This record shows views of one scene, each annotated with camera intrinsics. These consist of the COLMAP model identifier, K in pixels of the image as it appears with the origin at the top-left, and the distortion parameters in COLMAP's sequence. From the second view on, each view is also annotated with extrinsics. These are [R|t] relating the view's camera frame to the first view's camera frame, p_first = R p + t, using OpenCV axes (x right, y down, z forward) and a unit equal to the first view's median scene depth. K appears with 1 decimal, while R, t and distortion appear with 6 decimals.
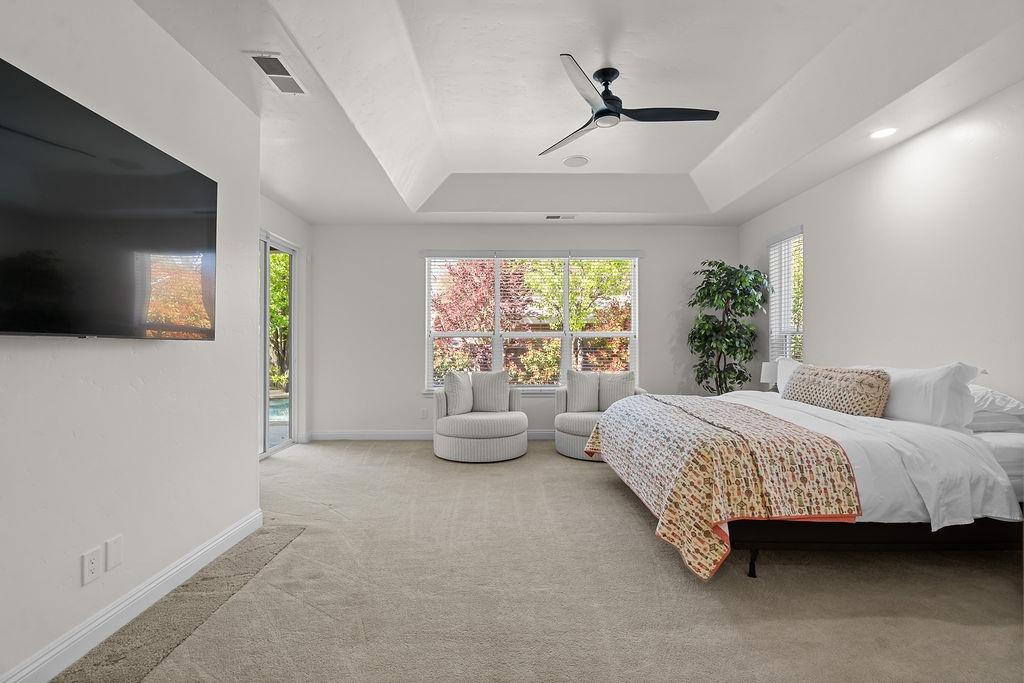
lens RADIAL K [[470.9, 0, 509.7], [0, 470.9, 343.6], [0, 0, 1]] dist [-0.002132, 0.000625]
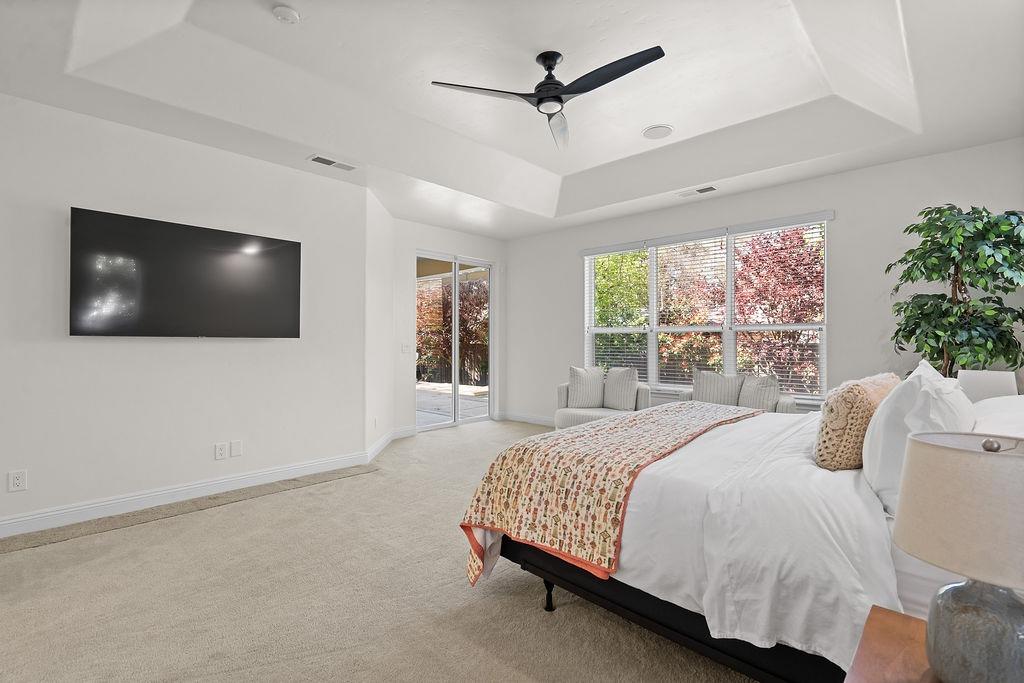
lens RADIAL K [[470.9, 0, 508.2], [0, 470.9, 340.9], [0, 0, 1]] dist [-0.002132, 0.000625]
pose [[0.712656, 0.000815, -0.701513, 1.132726], [0.002765, 0.999988, 0.003971, -0.001725], [0.701508, -0.004769, 0.712646, 0.354534]]
